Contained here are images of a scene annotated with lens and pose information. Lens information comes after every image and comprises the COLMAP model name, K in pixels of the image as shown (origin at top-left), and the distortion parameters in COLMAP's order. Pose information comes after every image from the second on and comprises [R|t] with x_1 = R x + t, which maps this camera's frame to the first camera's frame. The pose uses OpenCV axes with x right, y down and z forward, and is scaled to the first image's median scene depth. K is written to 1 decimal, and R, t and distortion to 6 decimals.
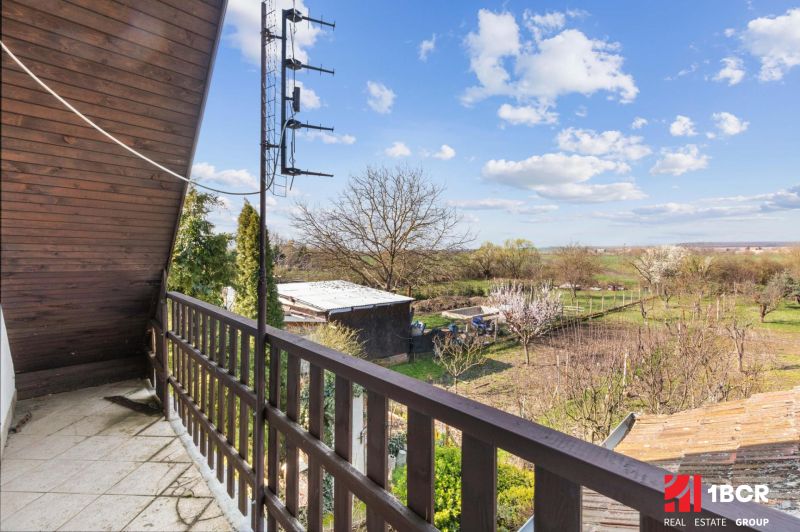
lens RADIAL K [[358.9, 0, 399.9], [0, 358.9, 266.3], [0, 0, 1]] dist [0.007017, -0.000367]
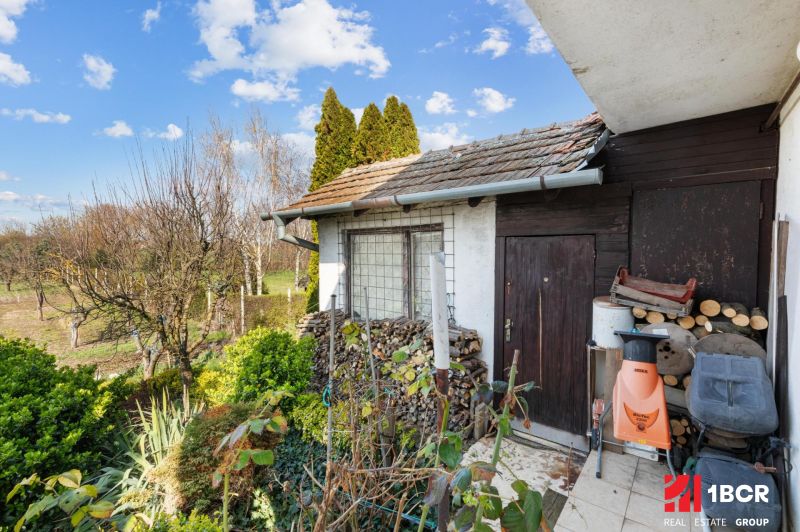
lens RADIAL K [[358.9, 0, 400.2], [0, 358.9, 264.4], [0, 0, 1]] dist [0.007017, -0.000367]
pose [[0.999927, -0.002316, -0.011886, 0.705922], [0.002306, 0.999997, -0.000823, 0.019859], [0.011888, 0.000795, 0.999929, 0.093161]]
